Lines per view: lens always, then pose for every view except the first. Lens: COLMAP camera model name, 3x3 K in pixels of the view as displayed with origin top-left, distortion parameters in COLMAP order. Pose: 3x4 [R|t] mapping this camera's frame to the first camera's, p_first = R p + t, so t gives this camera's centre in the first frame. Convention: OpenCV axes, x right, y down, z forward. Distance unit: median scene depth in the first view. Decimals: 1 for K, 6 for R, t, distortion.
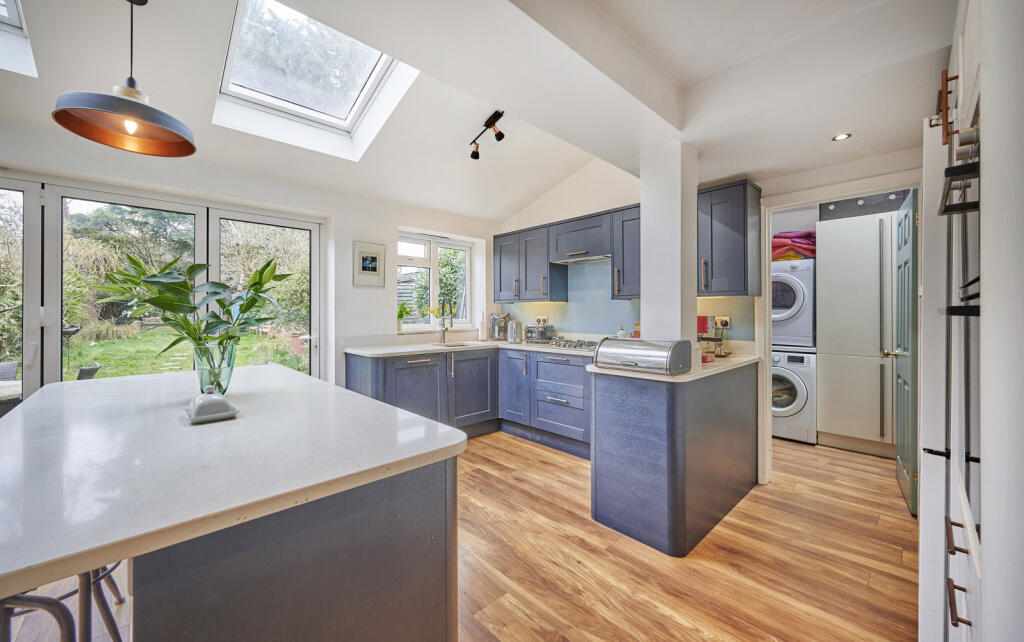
lens RADIAL K [[388.0, 0, 507.0], [0, 388.0, 315.1], [0, 0, 1]] dist [-0.000203, -0.000013]
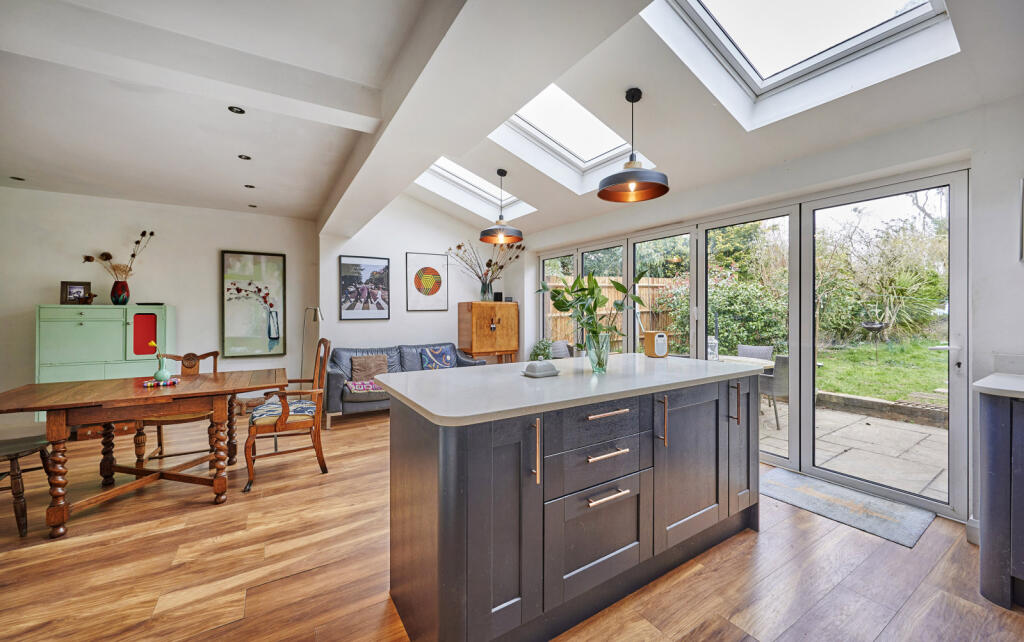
lens RADIAL K [[388.7, 0, 505.4], [0, 388.7, 312.3], [0, 0, 1]] dist [-0.000112, 0.000188]
pose [[-0.211559, 0.003502, -0.977359, 0.308028], [-0.005879, 0.999971, 0.004856, -0.003123], [0.977348, 0.006774, -0.211532, 0.432530]]
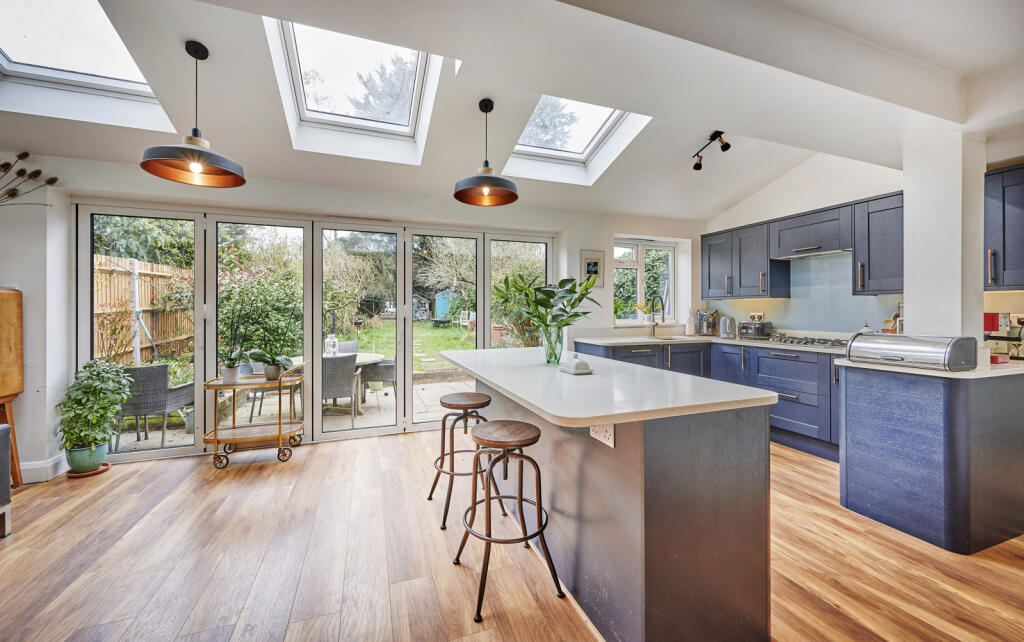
lens RADIAL K [[388.7, 0, 505.4], [0, 388.7, 312.3], [0, 0, 1]] dist [-0.000112, 0.000188]
pose [[0.918793, 0.003338, -0.394725, -0.138274], [-0.002897, 0.999994, 0.001713, 0.002589], [0.394728, -0.000431, 0.918798, -0.219508]]
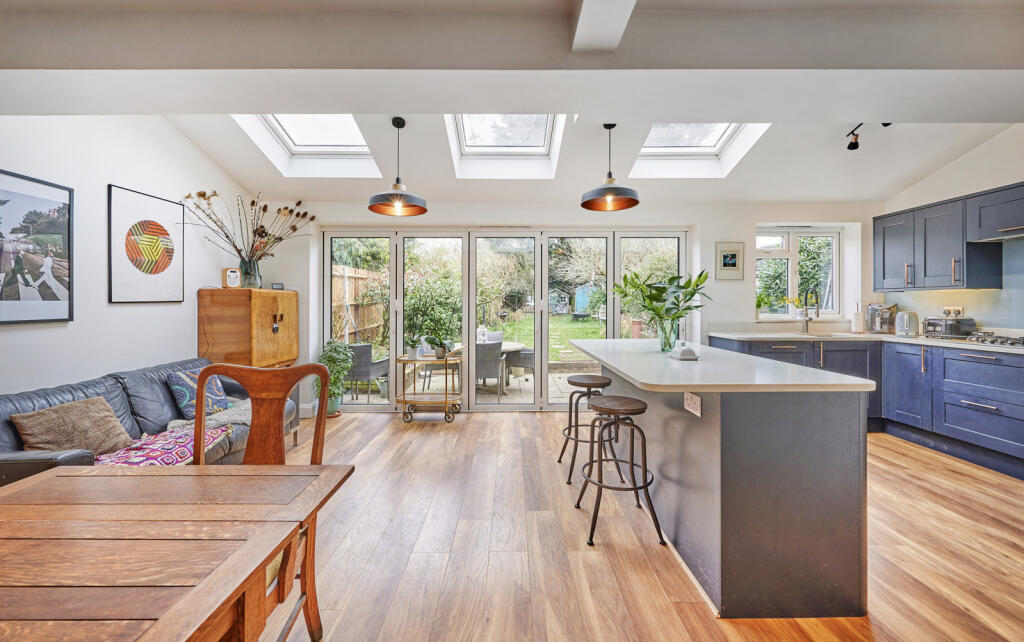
lens RADIAL K [[398.5, 0, 509.0], [0, 398.5, 305.0], [0, 0, 1]] dist [0.000777, 0.000232]
pose [[0.729905, 0.001874, -0.683546, -0.024482], [-0.003229, 0.999995, -0.000707, 0.003437], [0.683541, 0.002723, 0.729907, -0.339288]]
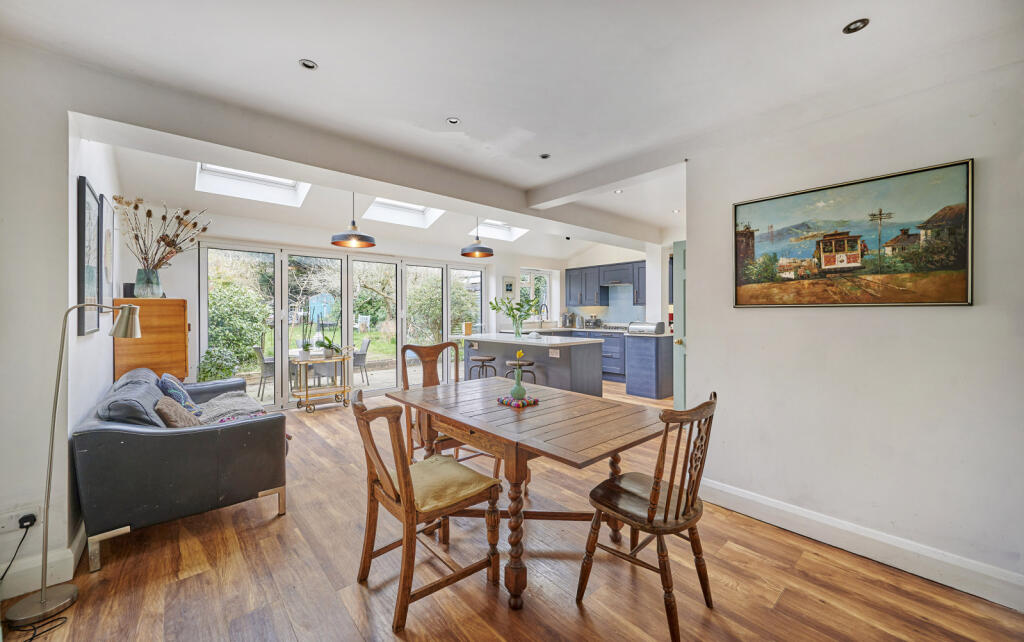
lens RADIAL K [[388.7, 0, 505.4], [0, 388.7, 312.3], [0, 0, 1]] dist [-0.000112, 0.000188]
pose [[0.999327, -0.001942, -0.036632, -0.324548], [0.001713, 0.999979, -0.006292, 0.007091], [0.036644, 0.006225, 0.999309, -1.064694]]
